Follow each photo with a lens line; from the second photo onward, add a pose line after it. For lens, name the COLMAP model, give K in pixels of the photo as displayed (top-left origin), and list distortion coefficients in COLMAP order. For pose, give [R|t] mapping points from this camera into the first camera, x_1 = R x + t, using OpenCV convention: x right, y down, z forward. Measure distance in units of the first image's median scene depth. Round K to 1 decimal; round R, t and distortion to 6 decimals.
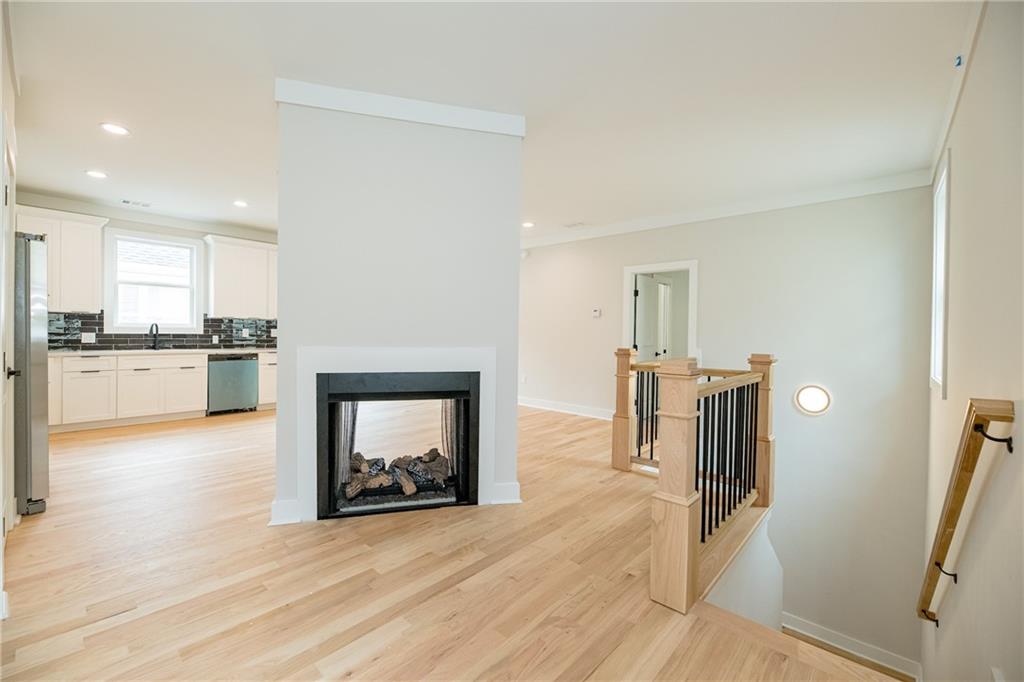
lens RADIAL K [[424.4, 0, 510.5], [0, 424.4, 339.1], [0, 0, 1]] dist [-0.001003, -0.000105]
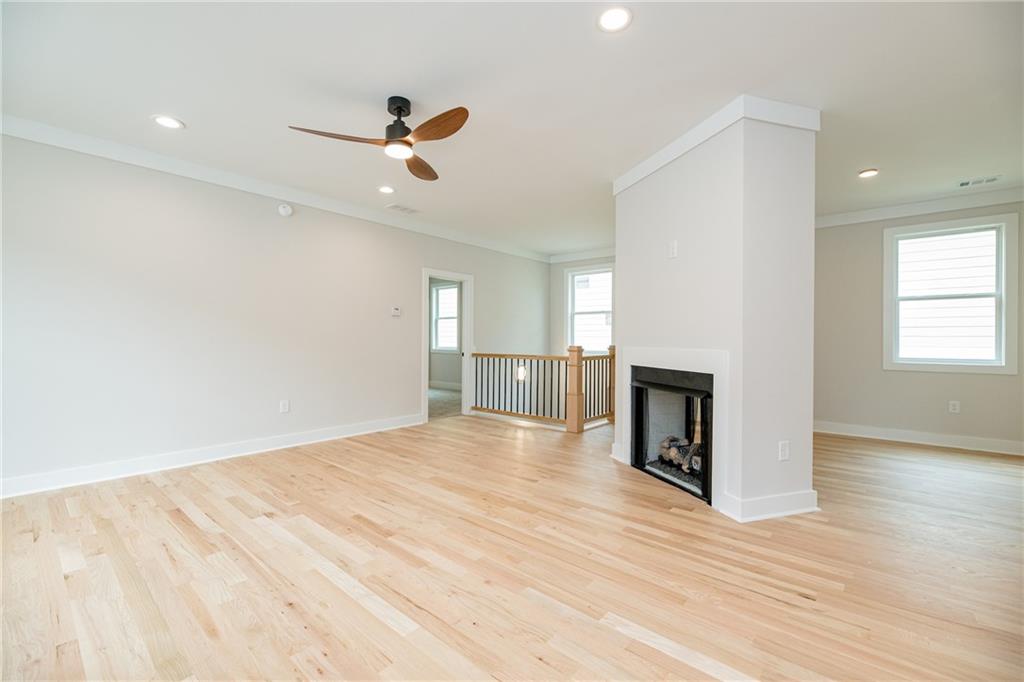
lens RADIAL K [[424.4, 0, 510.5], [0, 424.4, 339.1], [0, 0, 1]] dist [-0.001003, -0.000105]
pose [[-0.025809, -0.015820, 0.999542, -0.755552], [0.007374, 0.999845, 0.016015, -0.016850], [-0.999640, 0.007784, -0.025688, 0.836078]]
